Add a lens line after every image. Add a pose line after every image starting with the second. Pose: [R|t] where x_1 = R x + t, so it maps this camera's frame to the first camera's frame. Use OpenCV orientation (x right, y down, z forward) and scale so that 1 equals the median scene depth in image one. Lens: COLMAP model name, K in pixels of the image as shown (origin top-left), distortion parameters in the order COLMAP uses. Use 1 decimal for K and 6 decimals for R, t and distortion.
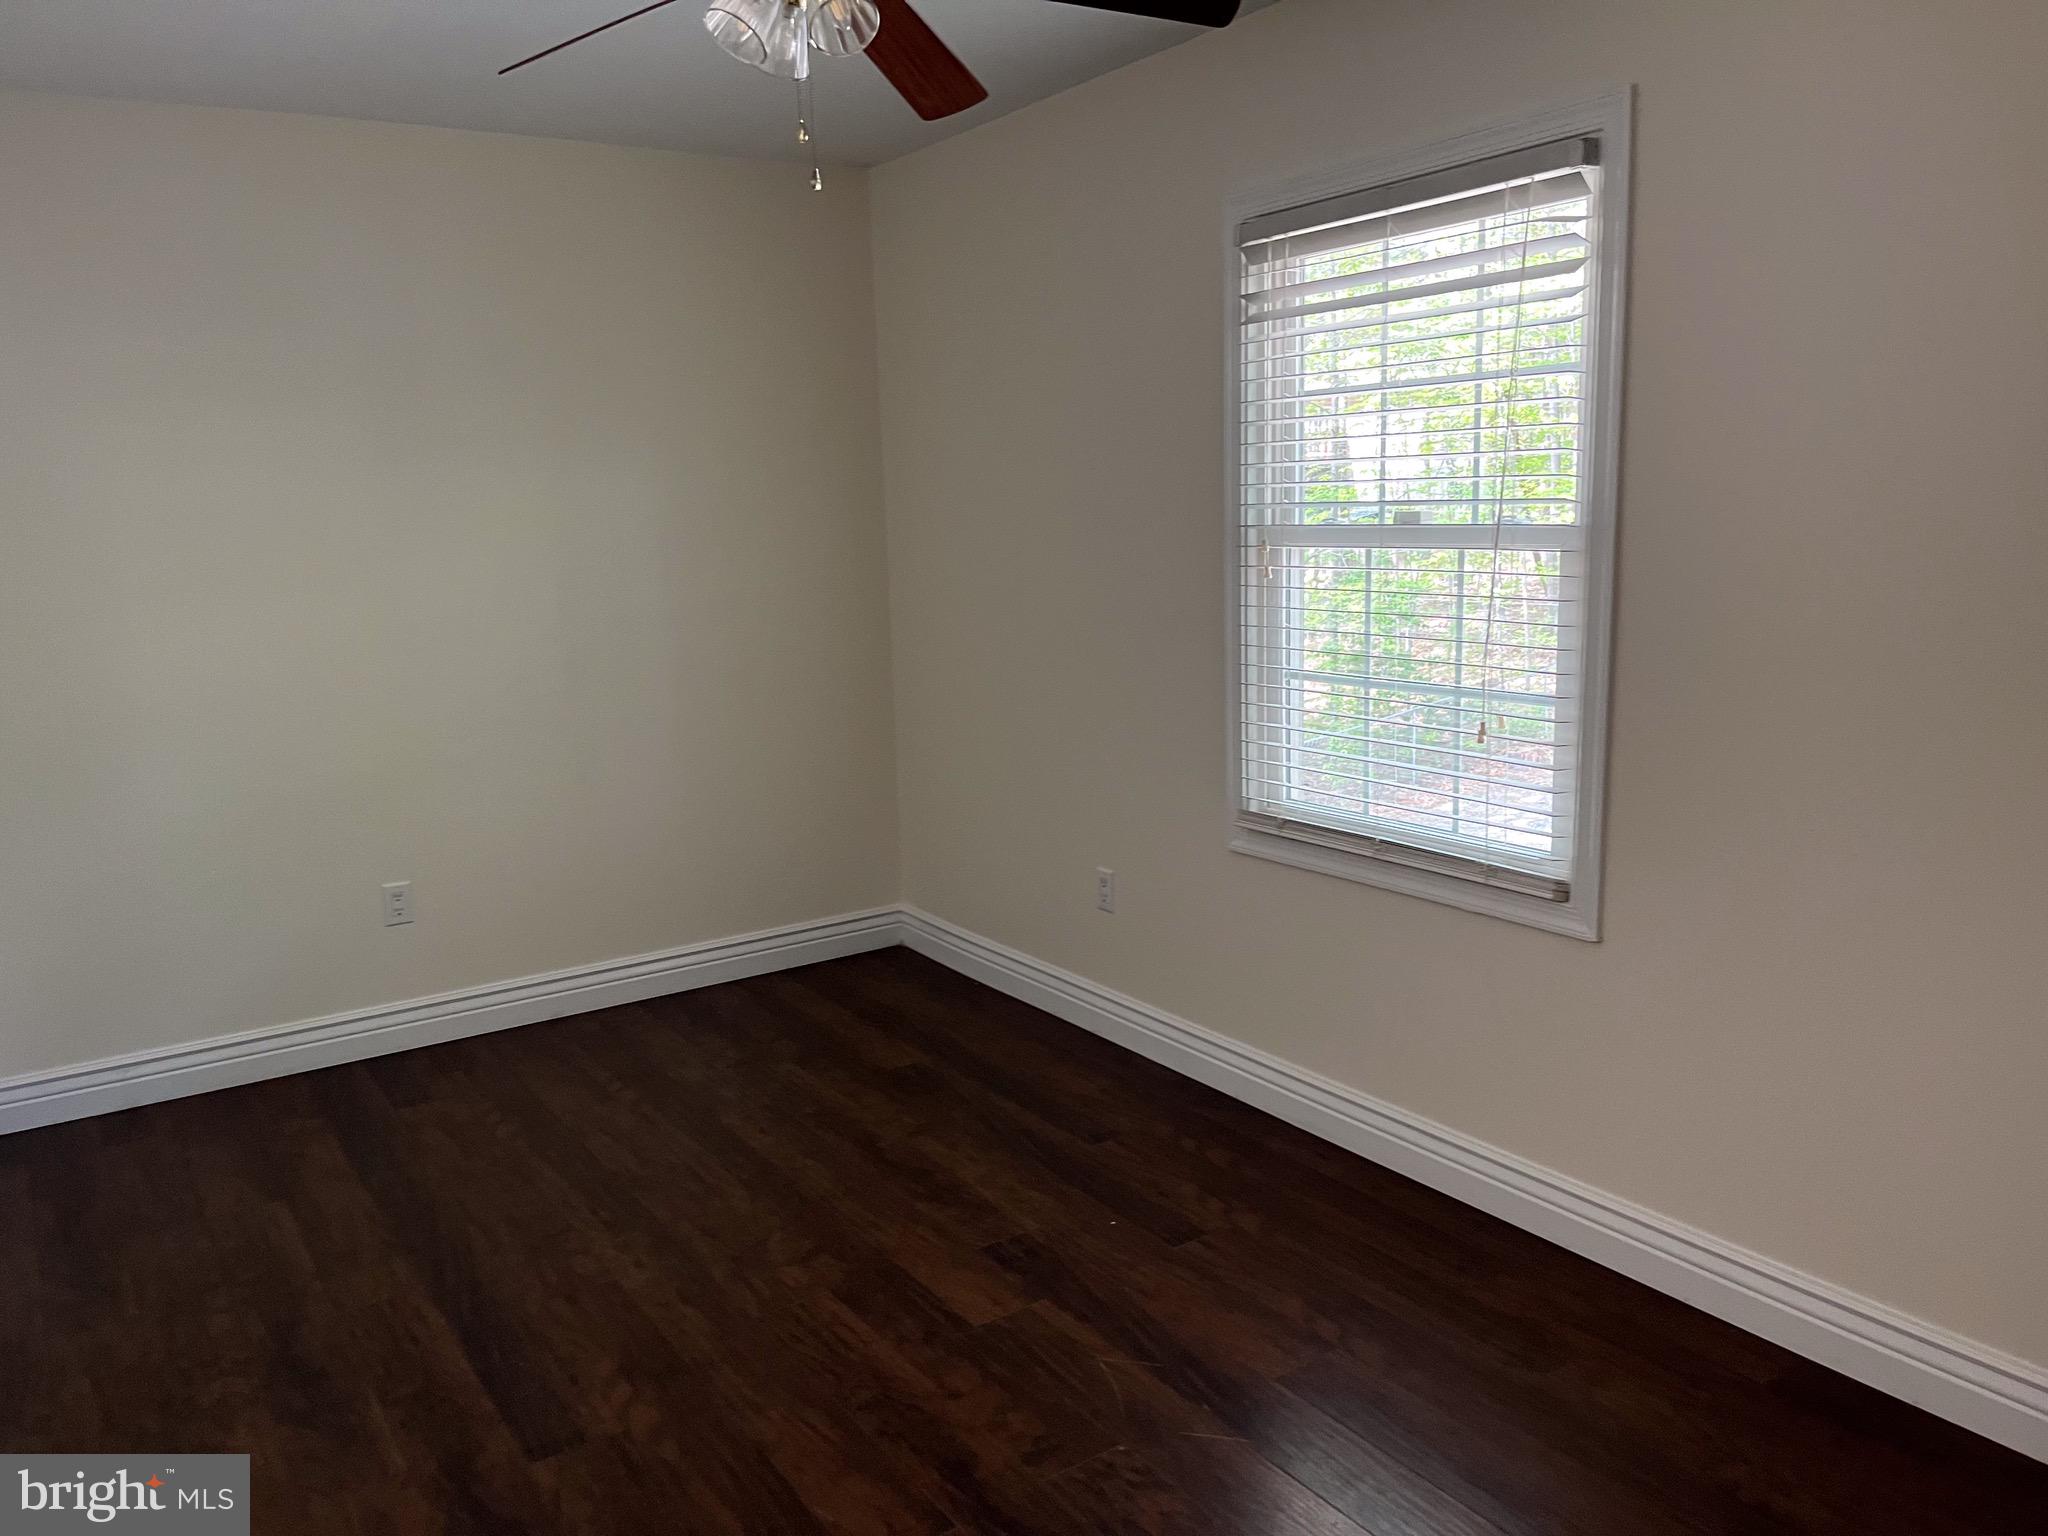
lens RADIAL K [[1544.4, 0, 1041.9], [0, 1544.4, 765.6], [0, 0, 1]] dist [0.051462, -0.070470]
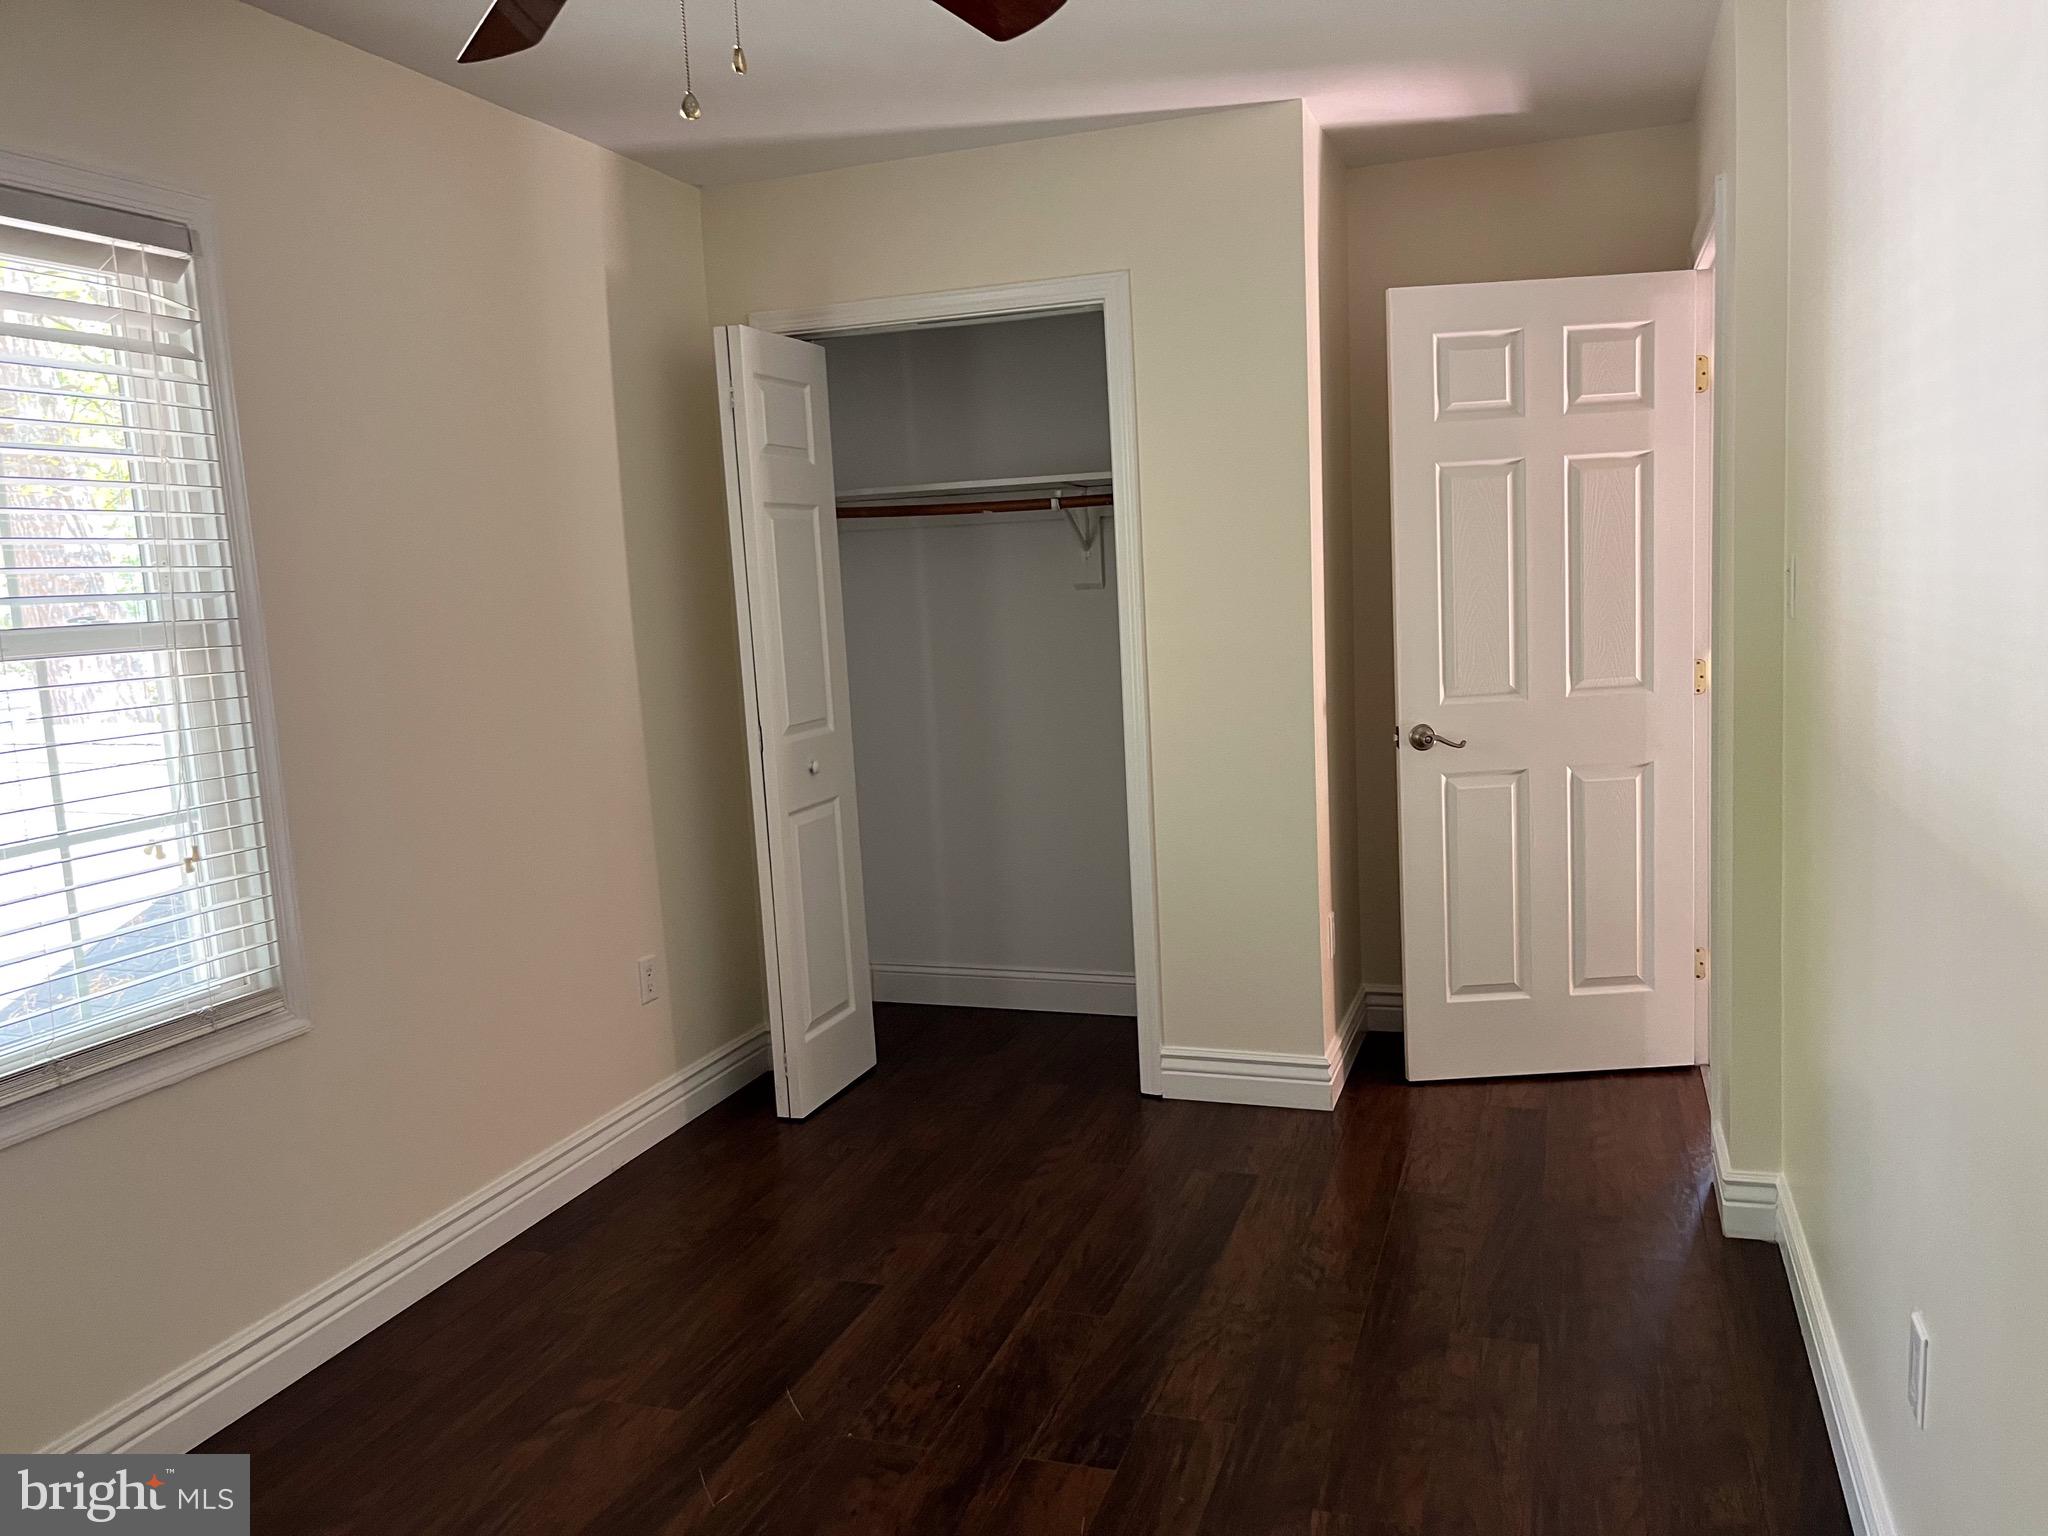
lens RADIAL K [[1544.4, 0, 1038.4], [0, 1544.4, 767.7], [0, 0, 1]] dist [0.051462, -0.070470]
pose [[-0.576235, -0.051146, 0.815682, -0.710131], [0.220593, 0.951265, 0.215485, -0.155658], [-0.786951, 0.304104, -0.536869, 1.099663]]
